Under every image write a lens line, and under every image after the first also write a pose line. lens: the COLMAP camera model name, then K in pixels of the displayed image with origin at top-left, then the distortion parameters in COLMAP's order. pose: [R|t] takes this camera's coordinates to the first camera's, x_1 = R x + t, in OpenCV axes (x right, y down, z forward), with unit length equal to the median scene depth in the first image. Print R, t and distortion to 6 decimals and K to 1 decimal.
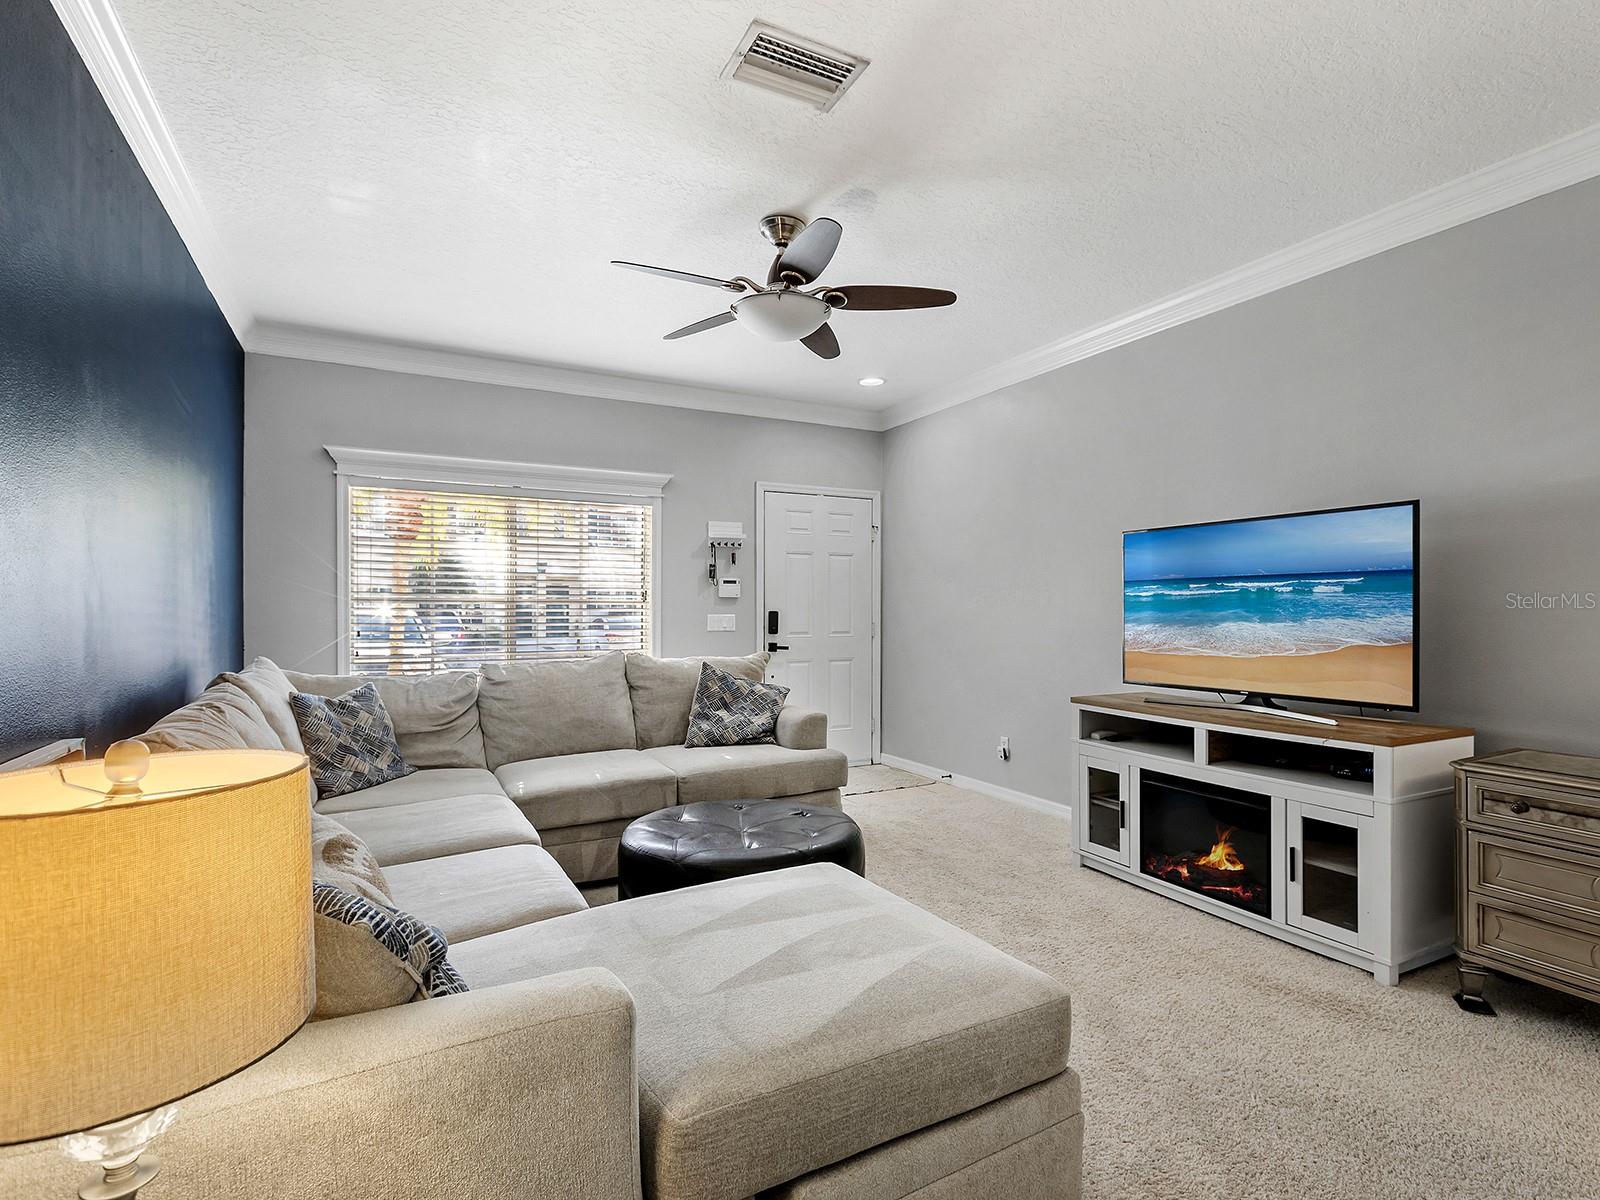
lens RADIAL K [[810.1, 0, 809.2], [0, 810.1, 600.6], [0, 0, 1]] dist [-0.025068, 0.017080]
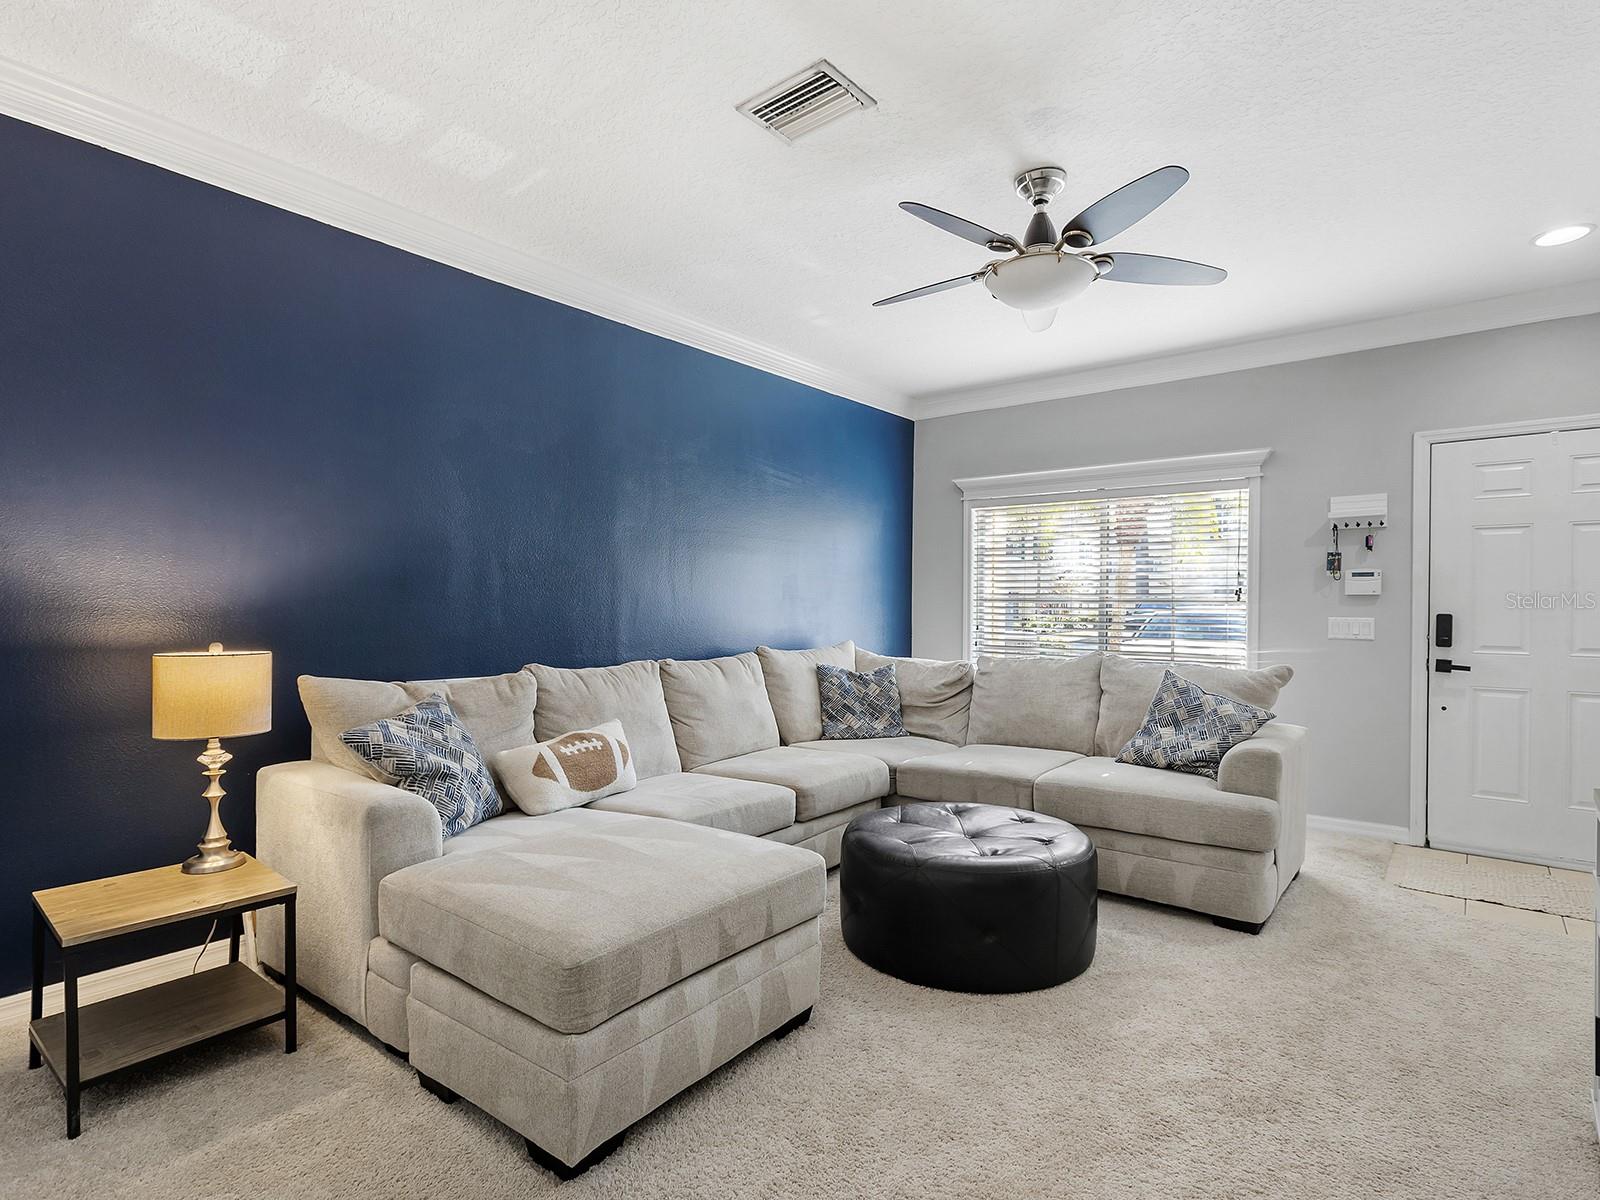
lens RADIAL K [[810.1, 0, 809.2], [0, 810.1, 600.6], [0, 0, 1]] dist [-0.025068, 0.017080]
pose [[0.375760, -0.004925, -0.926704, 0.491289], [0.002250, 0.999988, -0.004402, 0.004192], [0.926714, -0.000431, 0.375766, 0.300602]]
